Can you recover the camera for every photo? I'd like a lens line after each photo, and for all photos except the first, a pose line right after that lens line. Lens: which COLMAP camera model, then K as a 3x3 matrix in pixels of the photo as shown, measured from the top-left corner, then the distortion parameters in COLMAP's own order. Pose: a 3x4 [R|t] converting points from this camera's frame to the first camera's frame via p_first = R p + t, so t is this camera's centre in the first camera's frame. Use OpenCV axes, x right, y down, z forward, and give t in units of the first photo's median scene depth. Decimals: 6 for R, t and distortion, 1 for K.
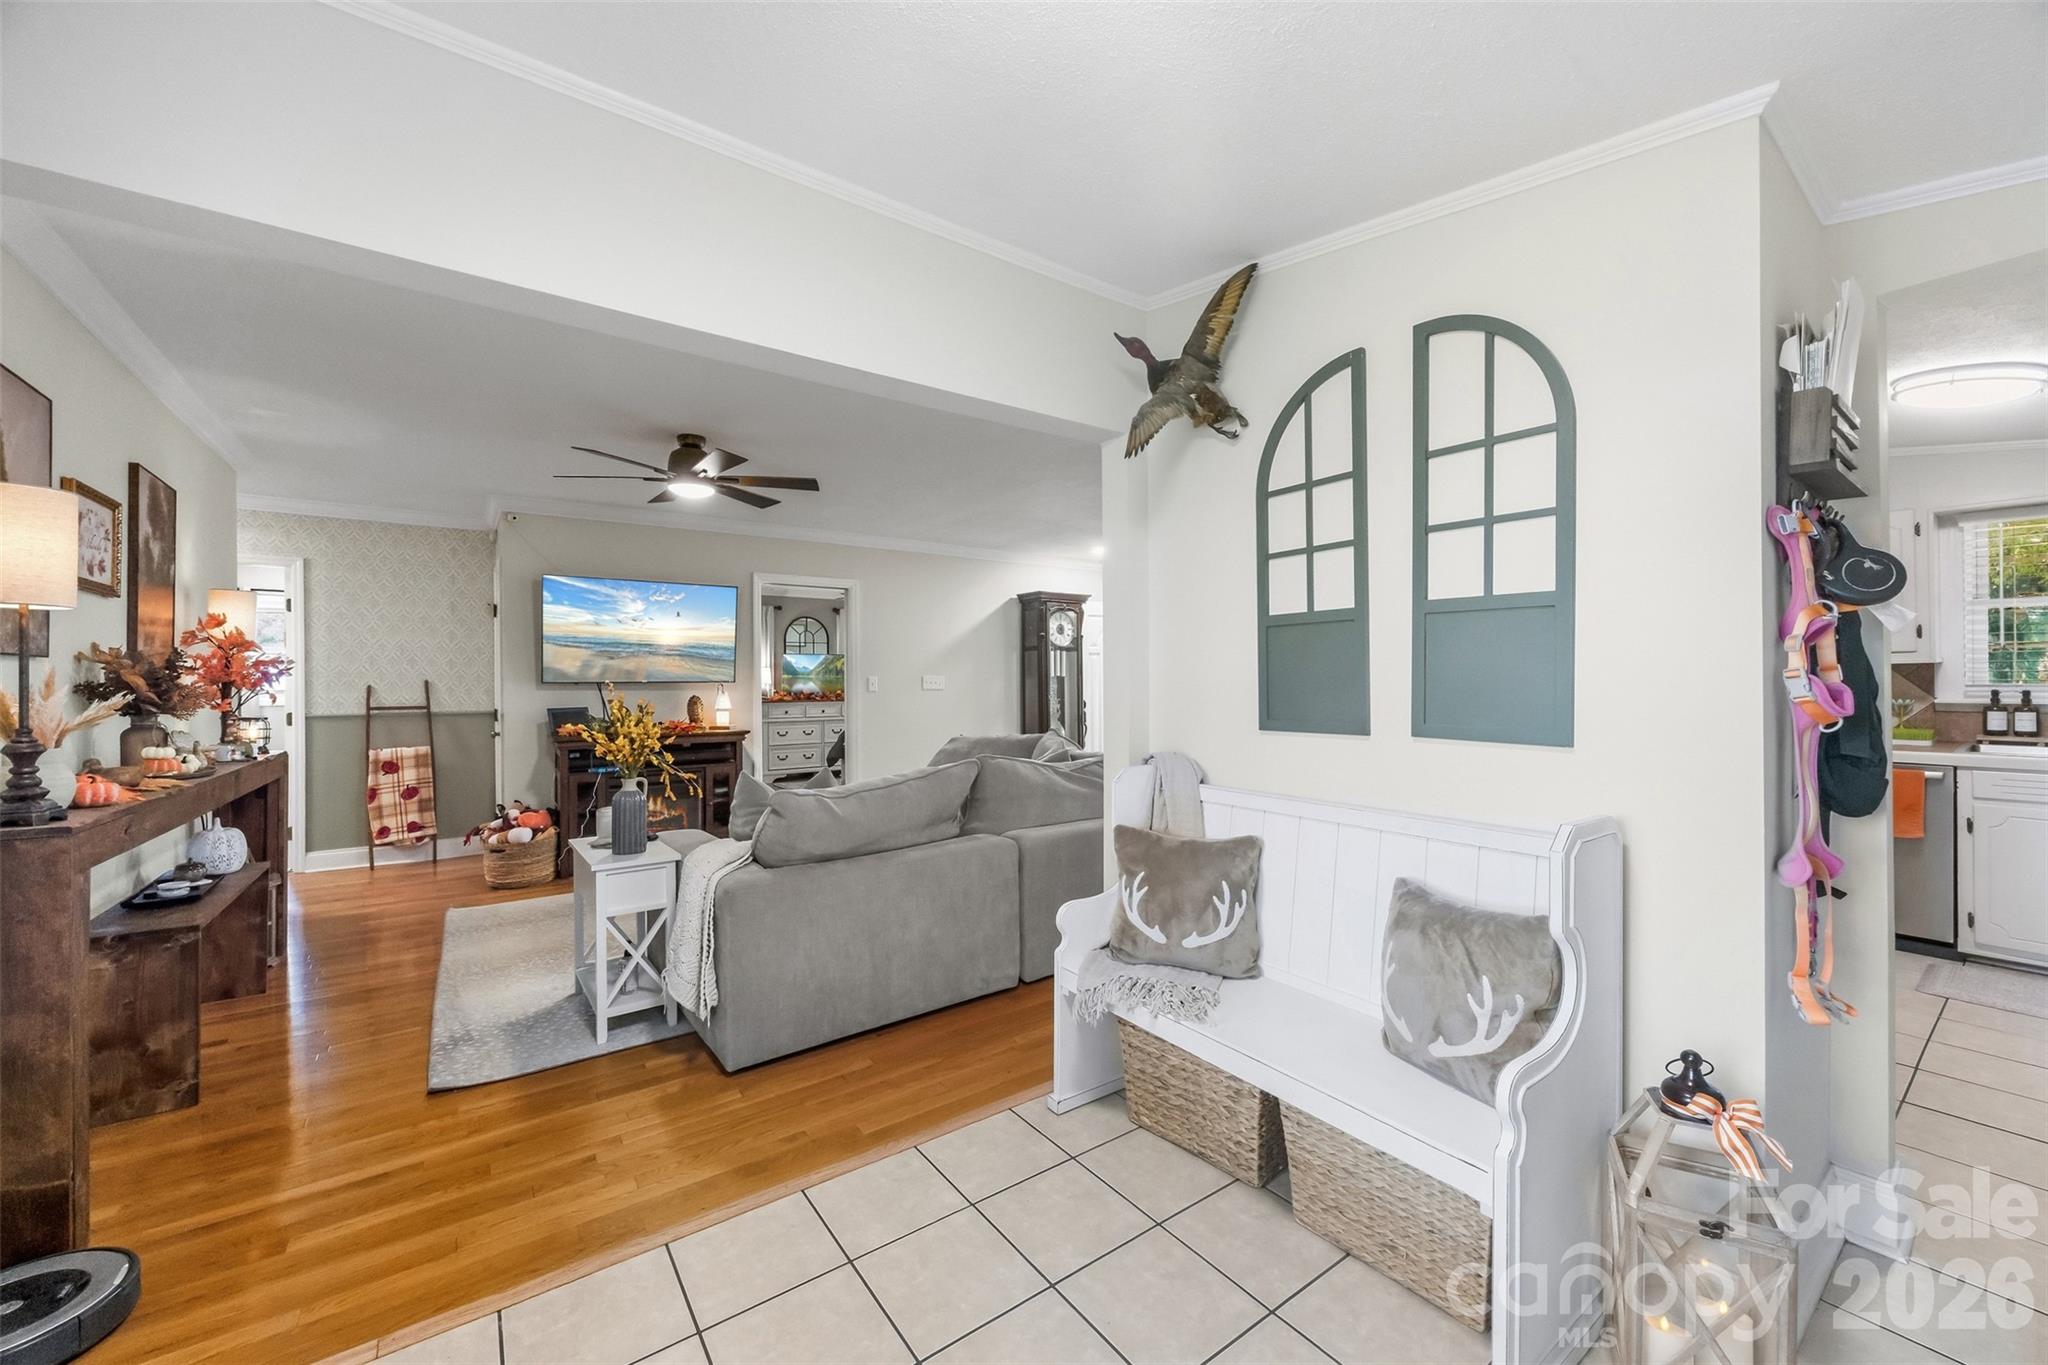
lens RADIAL K [[786.0, 0, 1019.6], [0, 786.0, 667.9], [0, 0, 1]] dist [-0.000121, 0.000035]
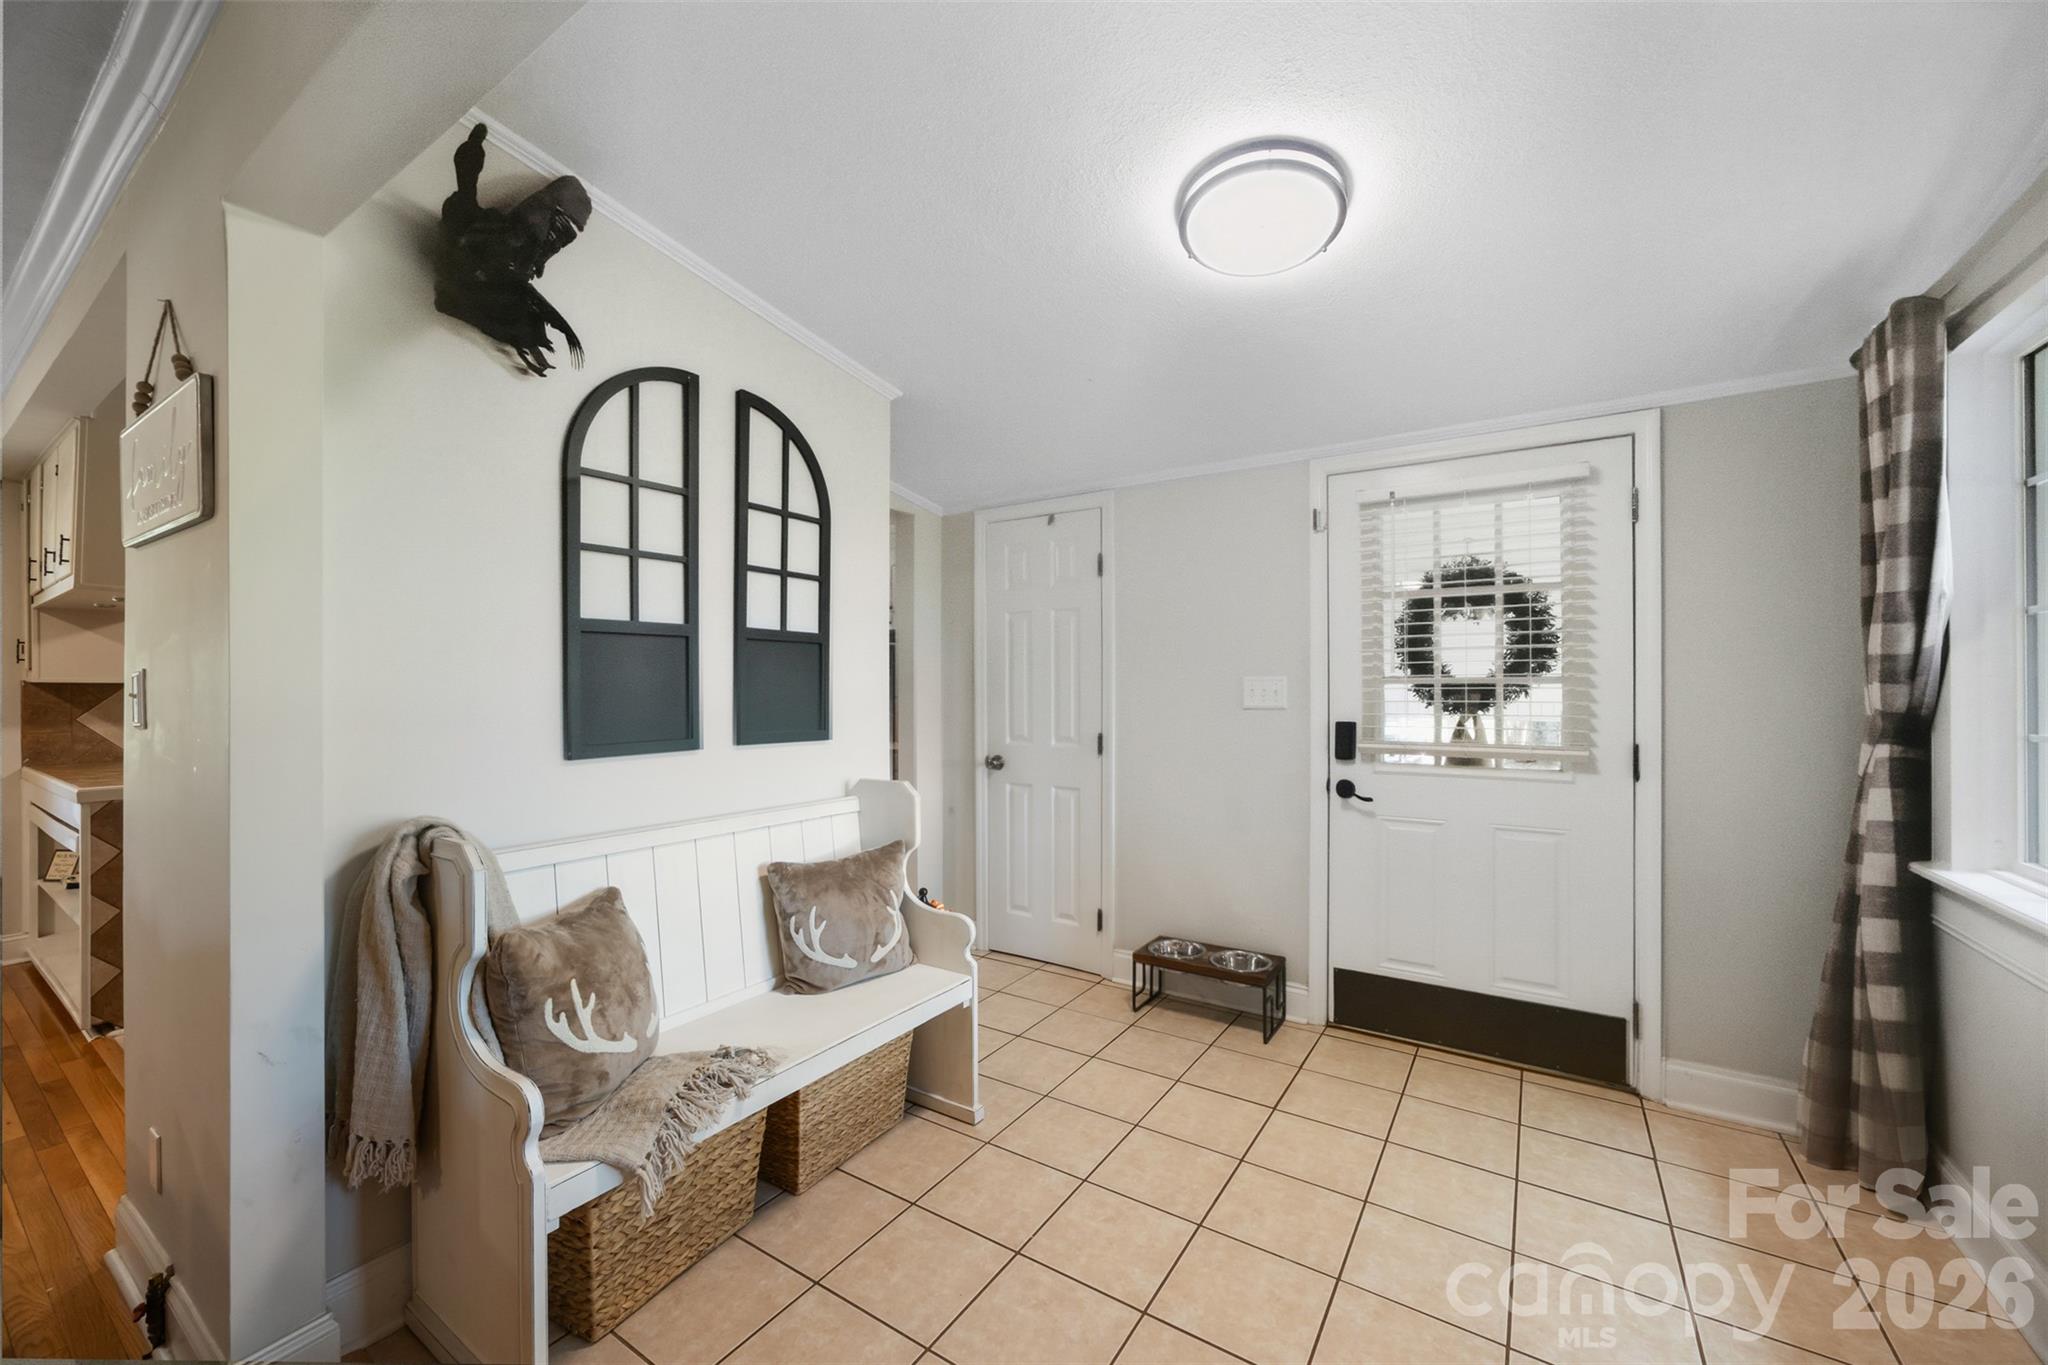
lens RADIAL K [[786.0, 0, 1019.6], [0, 786.0, 694.0], [0, 0, 1]] dist [-0.000121, 0.000035]
pose [[-0.347473, 0.008402, 0.937652, -0.668561], [0.006488, 0.999957, -0.006556, 0.021916], [-0.937668, 0.003805, -0.347513, 0.946769]]
